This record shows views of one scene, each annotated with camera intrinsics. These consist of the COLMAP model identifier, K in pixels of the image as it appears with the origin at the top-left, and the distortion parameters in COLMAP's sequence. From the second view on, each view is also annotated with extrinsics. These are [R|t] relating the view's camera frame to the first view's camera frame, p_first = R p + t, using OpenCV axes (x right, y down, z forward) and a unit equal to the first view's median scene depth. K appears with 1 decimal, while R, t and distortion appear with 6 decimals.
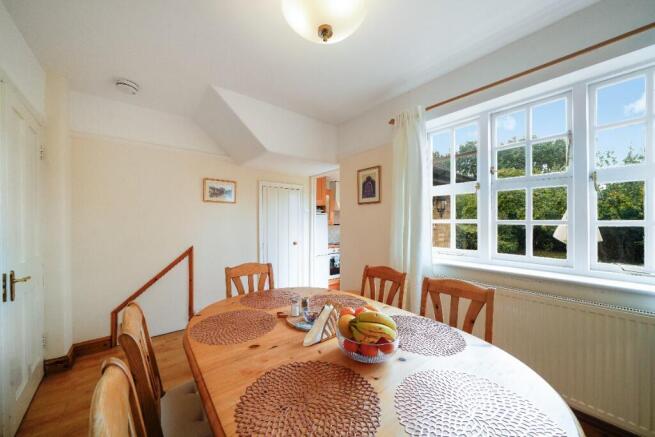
lens RADIAL K [[246.0, 0, 326.3], [0, 246.0, 221.4], [0, 0, 1]] dist [-0.007073, -0.000482]
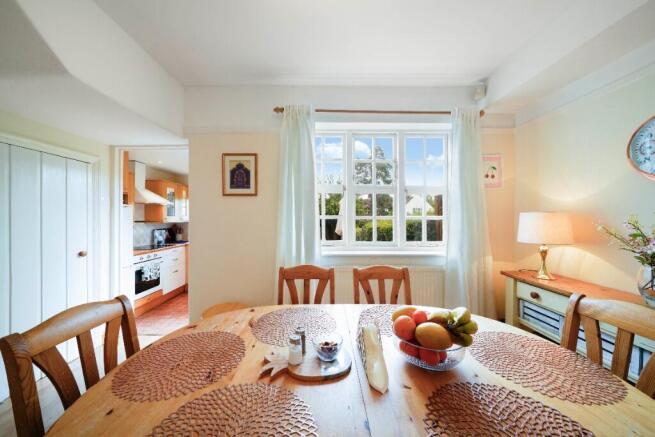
lens RADIAL K [[228.7, 0, 323.7], [0, 228.7, 218.8], [0, 0, 1]] dist [-0.001579, -0.000202]
pose [[0.610852, 0.000784, 0.791745, -0.378678], [-0.001743, 0.999998, 0.000354, 0.009420], [-0.791743, -0.001596, 0.610852, 0.399354]]
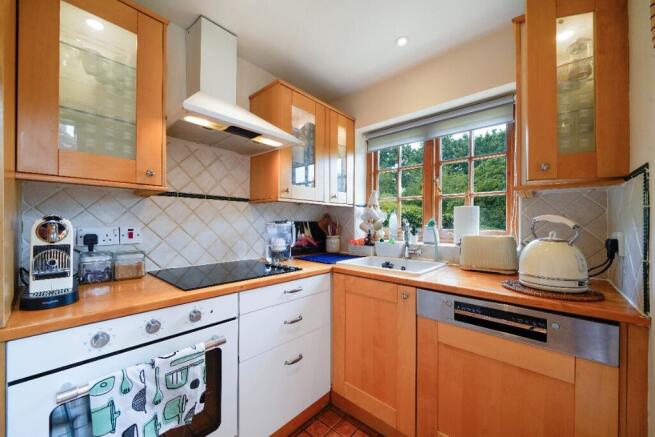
lens RADIAL K [[246.0, 0, 328.5], [0, 246.0, 223.1], [0, 0, 1]] dist [-0.007073, -0.000482]
pose [[0.988605, -0.002129, 0.150519, 0.372797], [0.002381, 0.999996, -0.001489, 0.113175], [-0.150515, 0.001831, 0.988606, 1.939123]]
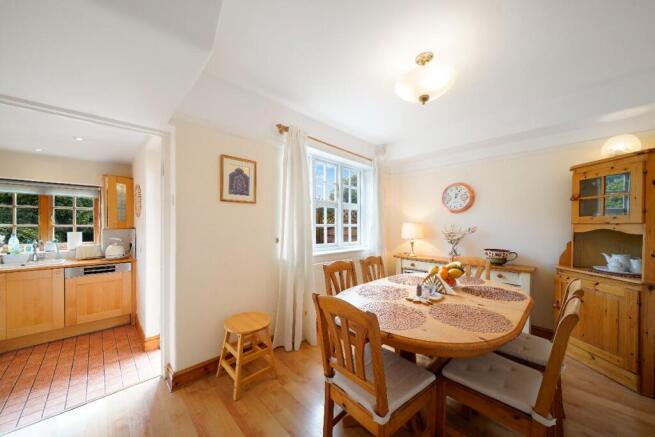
lens RADIAL K [[228.7, 0, 331.9], [0, 228.7, 222.2], [0, 0, 1]] dist [-0.001579, -0.000202]
pose [[-0.123079, 0.009520, 0.992351, -0.836289], [-0.005978, 0.999929, -0.010334, -0.001887], [-0.992379, -0.007205, -0.123013, 1.087112]]
